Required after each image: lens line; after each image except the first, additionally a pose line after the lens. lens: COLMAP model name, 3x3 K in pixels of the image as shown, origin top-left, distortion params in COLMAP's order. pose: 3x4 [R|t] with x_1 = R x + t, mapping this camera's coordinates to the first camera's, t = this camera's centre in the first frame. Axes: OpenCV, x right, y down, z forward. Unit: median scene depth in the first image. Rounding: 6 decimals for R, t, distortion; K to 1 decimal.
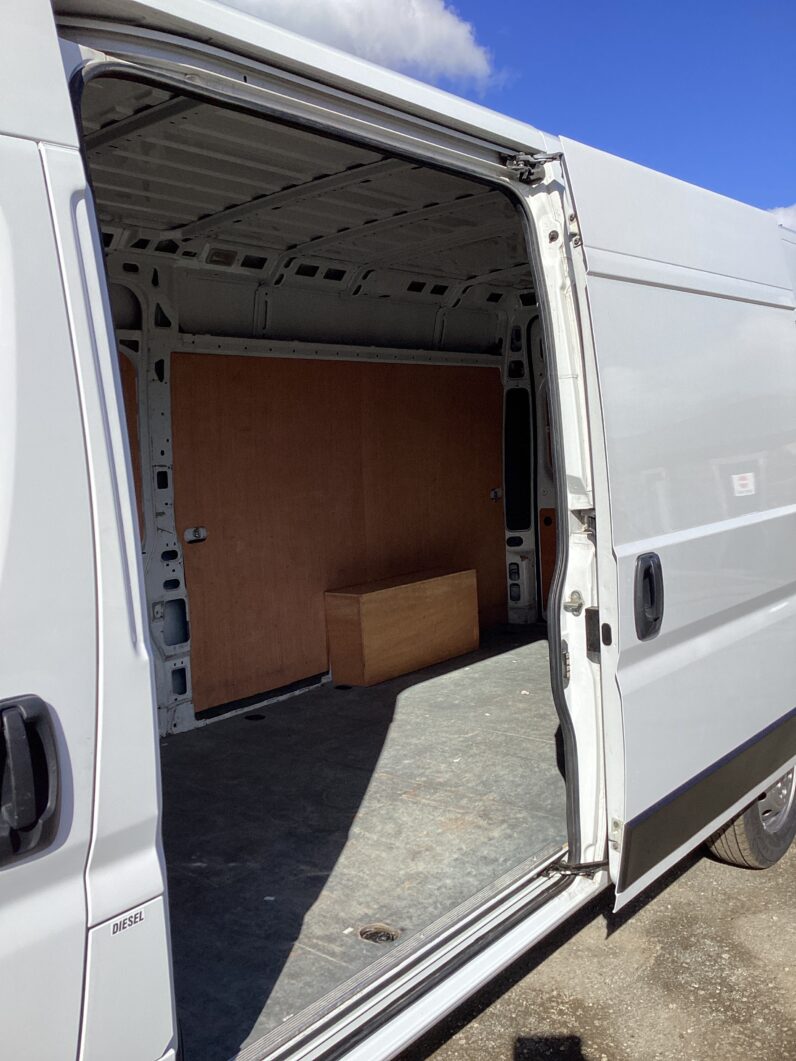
lens RADIAL K [[977.1, 0, 406.4], [0, 977.1, 535.0], [0, 0, 1]] dist [0.012997, 0.000000]
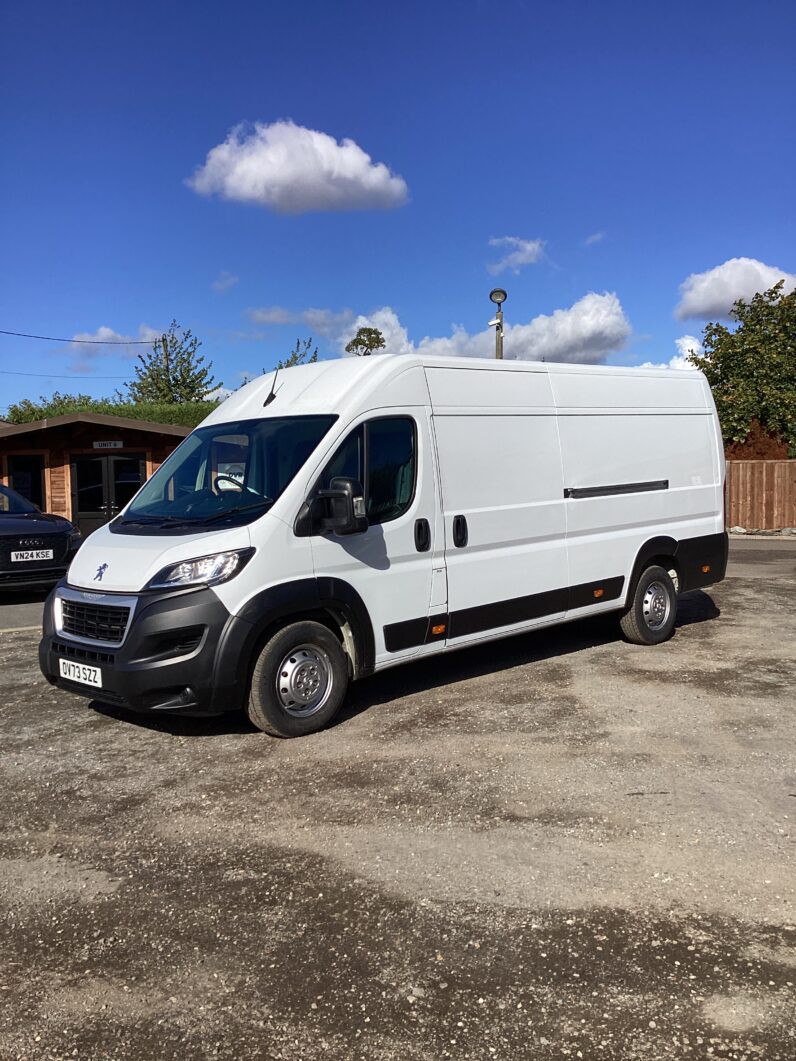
lens RADIAL K [[977.1, 0, 394.6], [0, 977.1, 516.0], [0, 0, 1]] dist [0.012997, 0.000000]
pose [[0.994429, 0.028277, -0.101543, -0.011469], [-0.030306, 0.999370, -0.018495, 0.088793], [0.100956, 0.021469, 0.994659, -1.423908]]
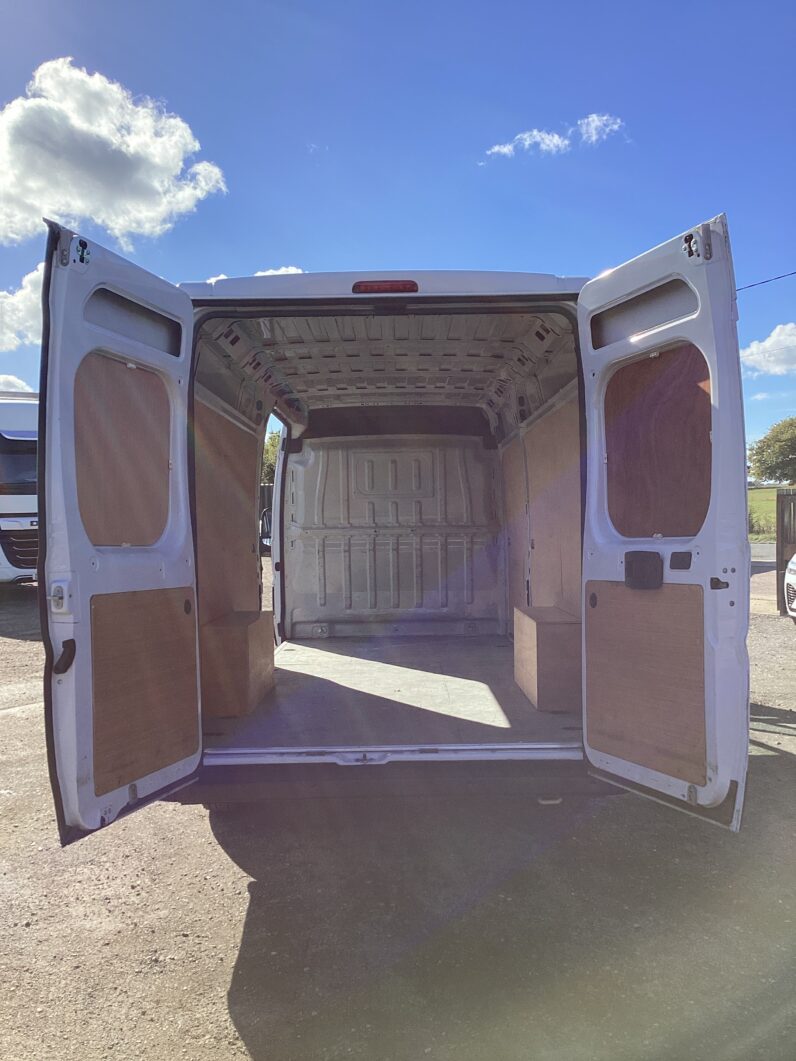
lens RADIAL K [[977.1, 0, 397.4], [0, 977.1, 531.5], [0, 0, 1]] dist [0.012997, 0.000000]
pose [[-0.777669, 0.071419, -0.624604, 1.030660], [0.002710, 0.993898, 0.110270, -0.213276], [0.628668, 0.084061, -0.773117, 2.245432]]
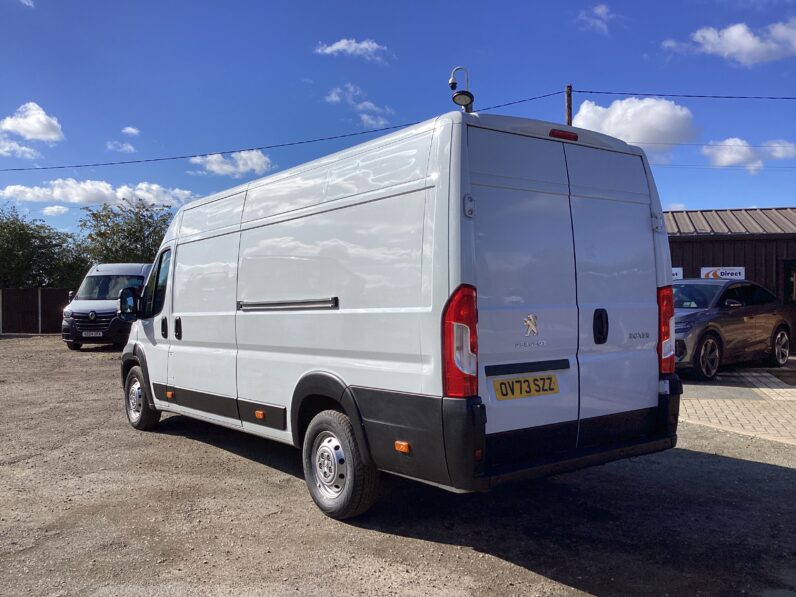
lens RADIAL K [[733.0, 0, 401.7], [0, 733.0, 298.8], [0, 0, 1]] dist [0.012997, 0.000000]
pose [[-0.222094, 0.045400, -0.973968, 1.634737], [-0.060256, 0.996367, 0.060184, -0.144216], [0.973162, 0.072053, -0.218552, 1.399932]]
